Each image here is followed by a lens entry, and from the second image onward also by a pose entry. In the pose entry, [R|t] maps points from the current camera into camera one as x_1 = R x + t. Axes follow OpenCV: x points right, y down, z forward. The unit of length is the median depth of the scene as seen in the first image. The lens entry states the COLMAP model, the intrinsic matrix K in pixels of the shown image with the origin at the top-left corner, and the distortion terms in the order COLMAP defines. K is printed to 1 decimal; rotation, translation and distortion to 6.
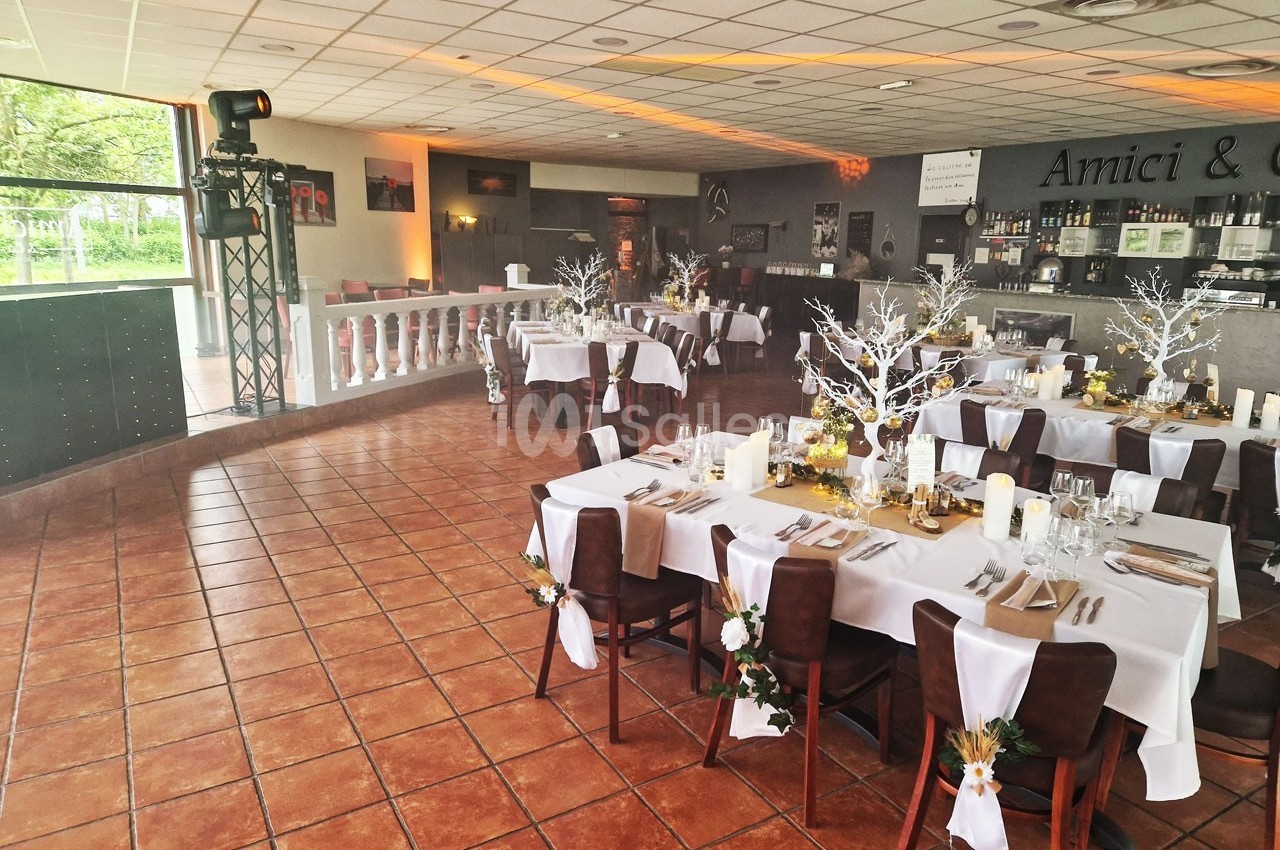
lens RADIAL K [[851.1, 0, 650.1], [0, 851.1, 433.9], [0, 0, 1]] dist [0.095369, -0.080865]
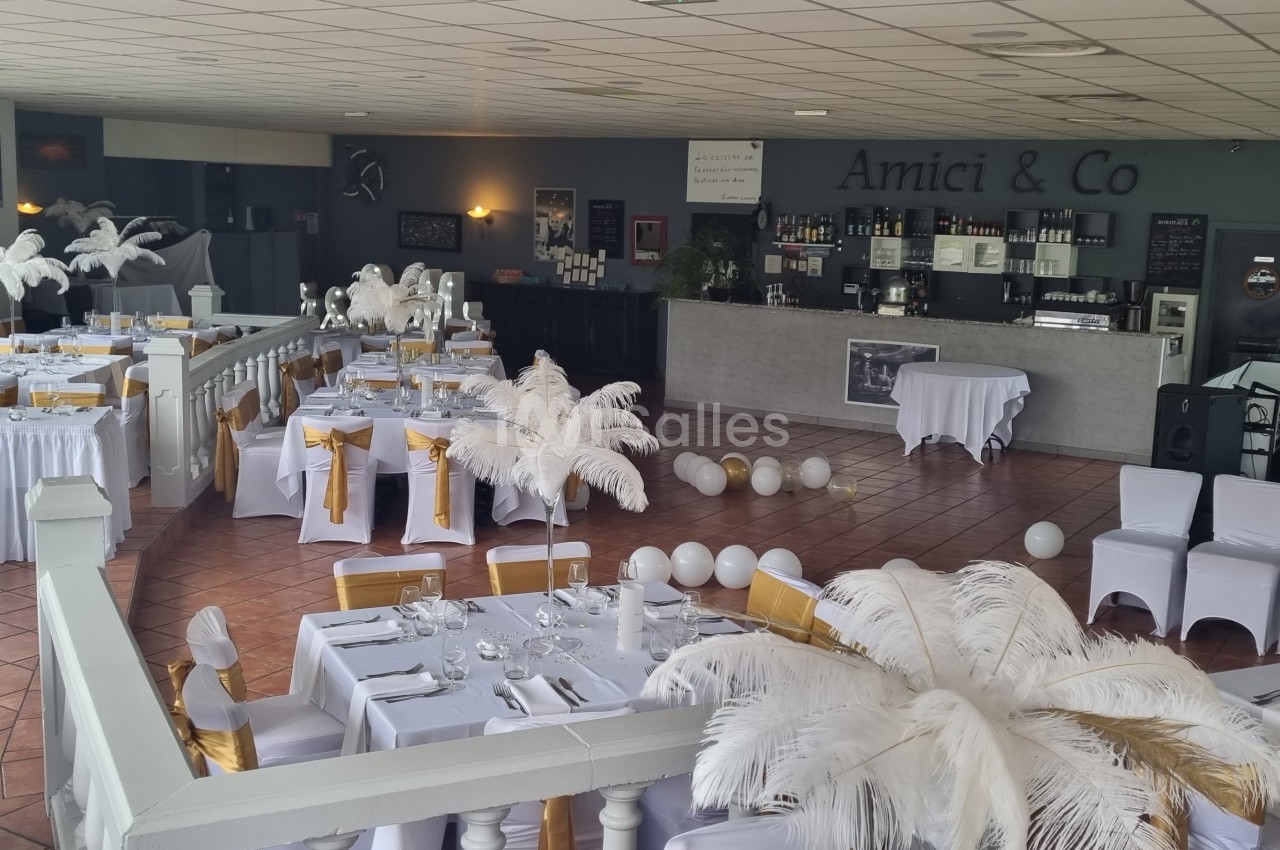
lens RADIAL K [[1412.0, 0, 642.5], [0, 1412.0, 449.0], [0, 0, 1]] dist [0.053038, 0.010240]
pose [[0.892650, -0.075674, 0.444353, -0.408500], [0.091997, 0.995642, -0.015251, -0.021112], [-0.441263, 0.054493, 0.895722, -0.190603]]
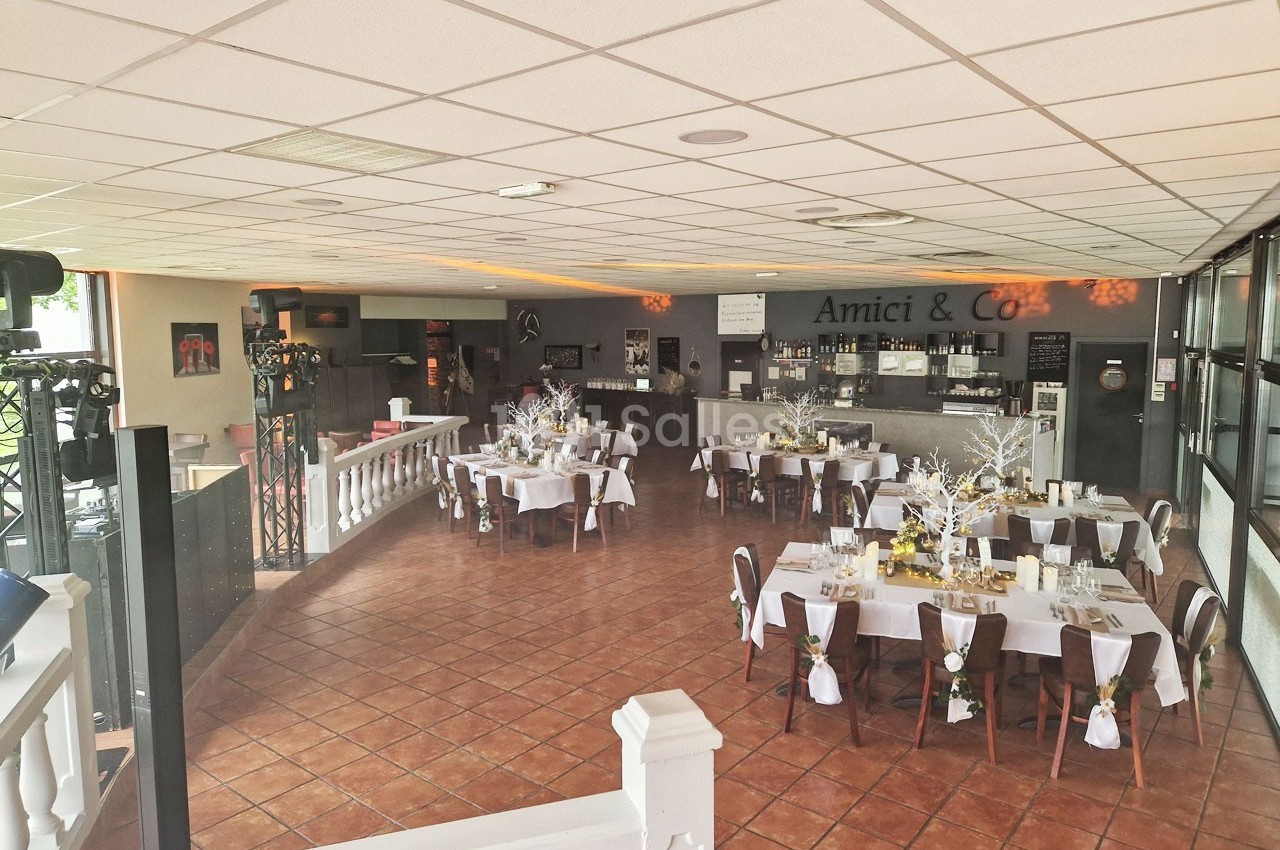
lens RADIAL K [[851.9, 0, 640.0], [0, 851.9, 425.0], [0, 0, 1]] dist [0.098787, -0.081378]
pose [[0.942670, -0.063449, 0.327639, -0.256403], [0.099025, 0.990725, -0.093054, -0.037062], [-0.318696, 0.120163, 0.940209, -0.133990]]
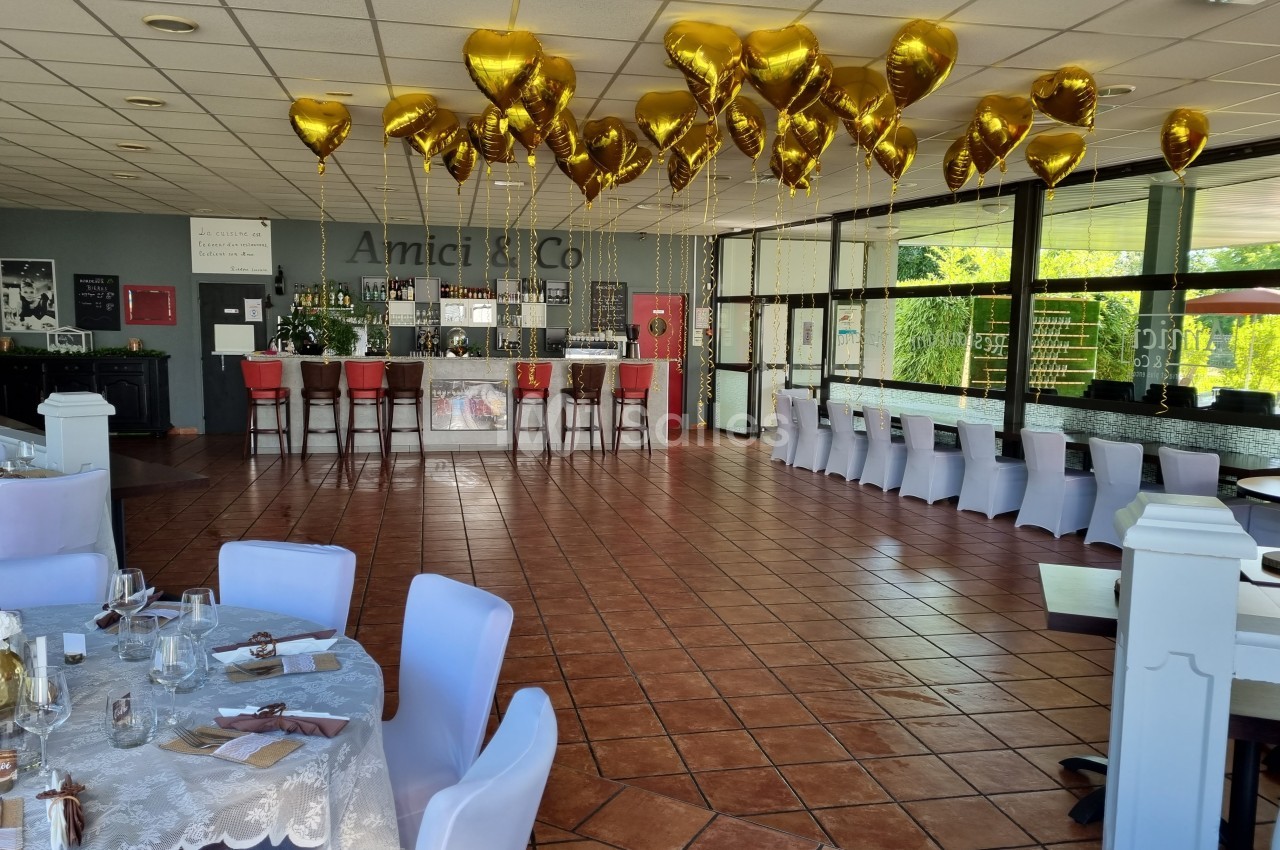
lens RADIAL K [[960.6, 0, 640.0], [0, 960.6, 425.0], [0, 0, 1]] dist [0.033103, -0.002221]
pose [[0.333948, -0.117457, 0.935245, -0.600320], [0.205414, 0.977427, 0.049407, -0.079925], [-0.919937, 0.175613, 0.350537, 0.310978]]
